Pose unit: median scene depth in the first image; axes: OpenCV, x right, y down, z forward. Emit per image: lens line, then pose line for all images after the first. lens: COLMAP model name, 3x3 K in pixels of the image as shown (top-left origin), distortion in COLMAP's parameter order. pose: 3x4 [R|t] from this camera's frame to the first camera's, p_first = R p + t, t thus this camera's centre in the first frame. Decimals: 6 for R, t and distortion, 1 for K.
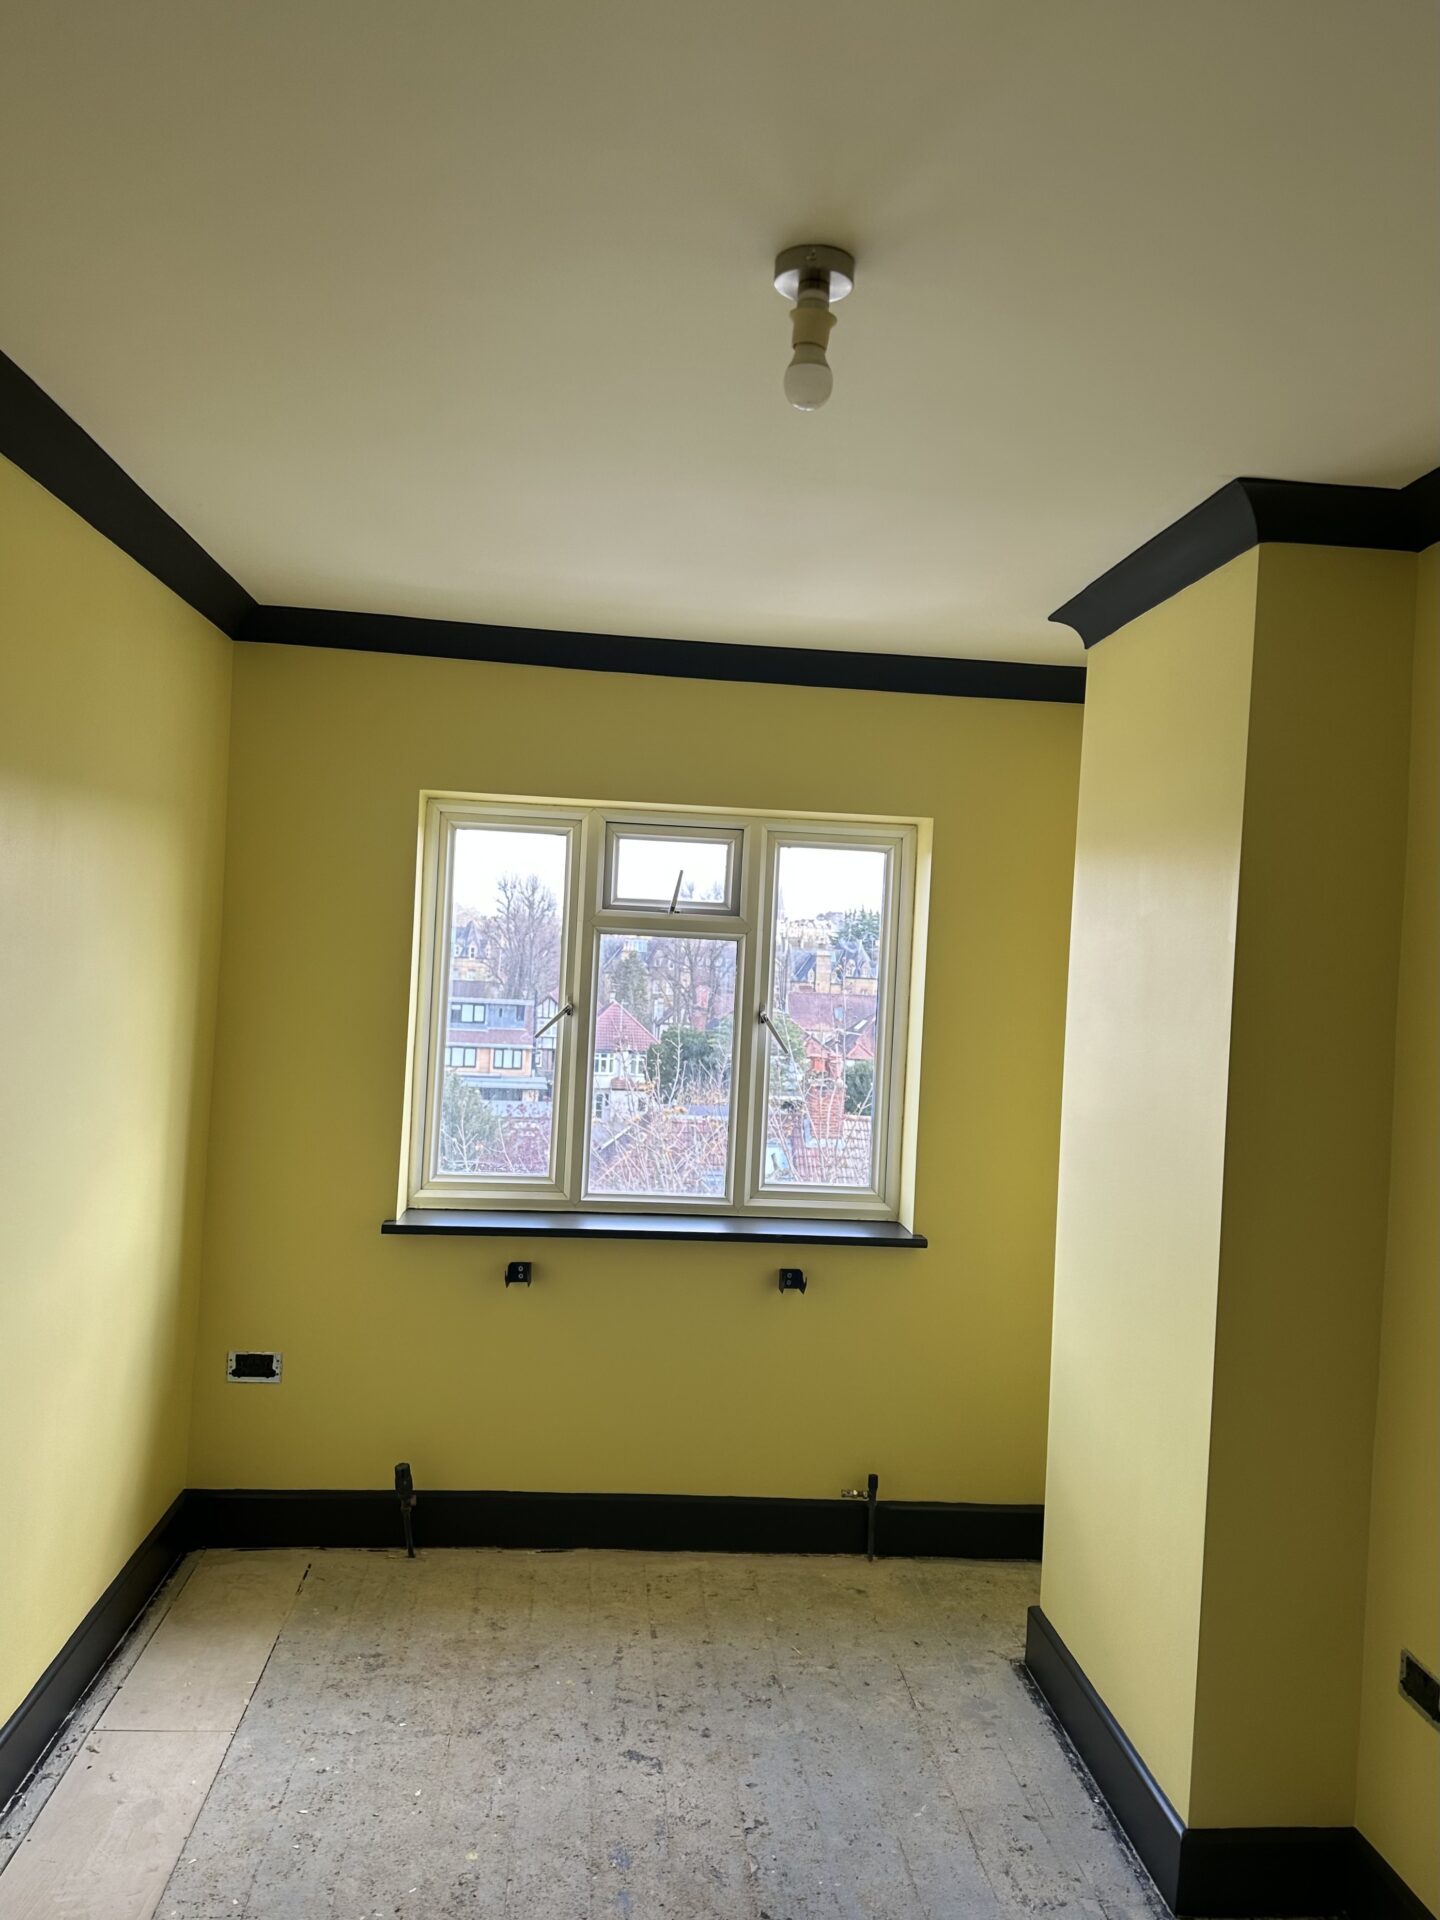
lens RADIAL K [[1474.7, 0, 720.0], [0, 1474.7, 960.0], [0, 0, 1]] dist [0.021104, -0.008426]
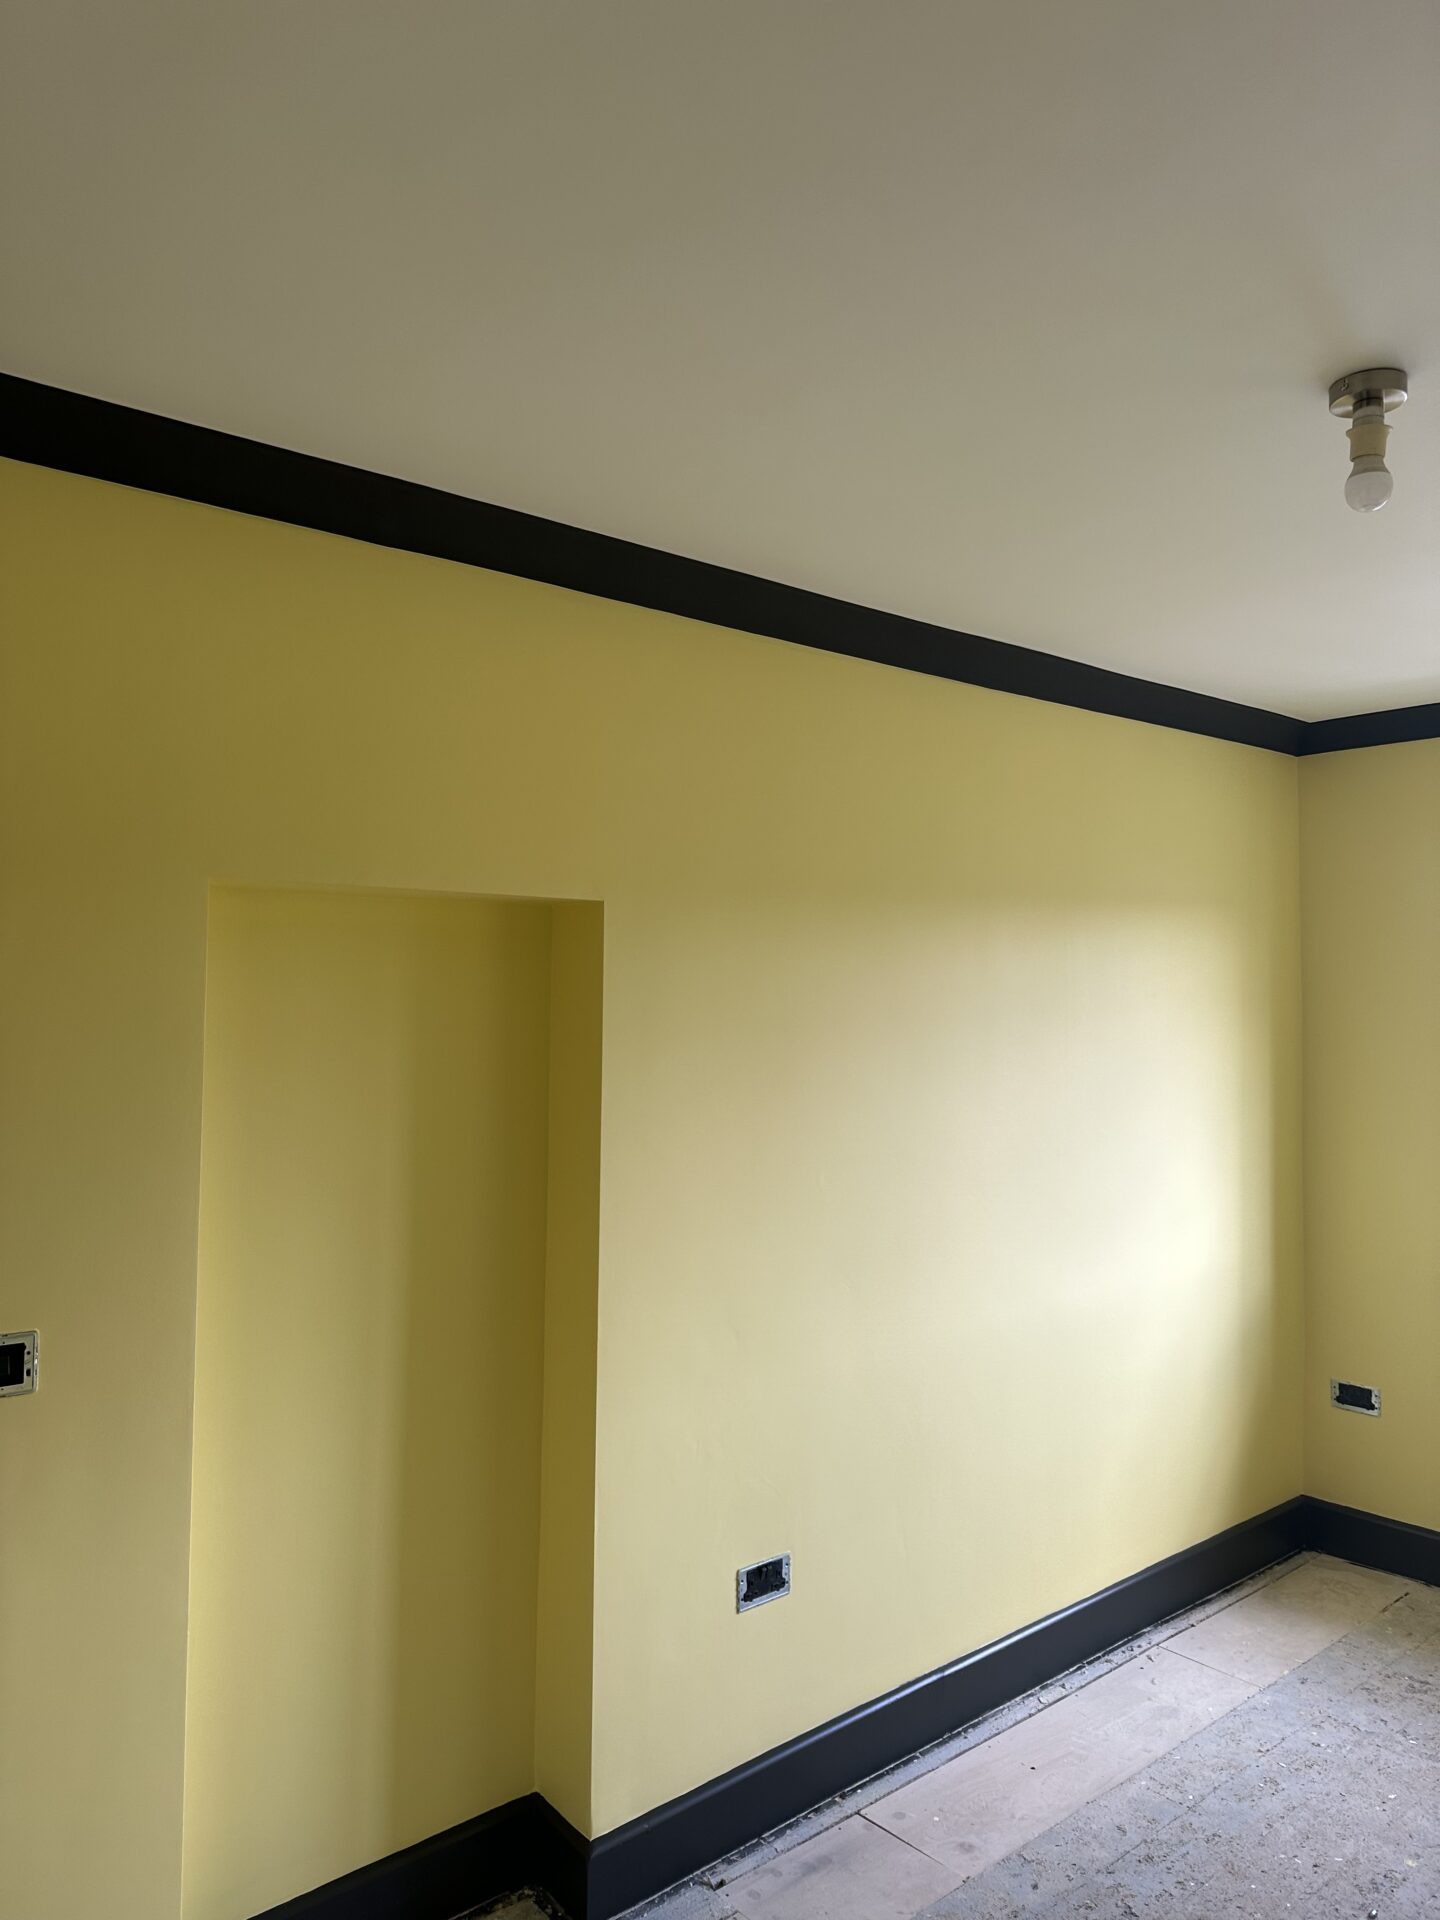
lens RADIAL K [[1318.9, 0, 720.0], [0, 1318.9, 960.0], [0, 0, 1]] dist [0.008192, 0.005804]
pose [[0.621622, -0.064878, -0.780626, 0.239496], [0.015137, 0.997373, -0.070838, 0.013935], [0.783171, 0.032218, 0.620971, -0.000768]]
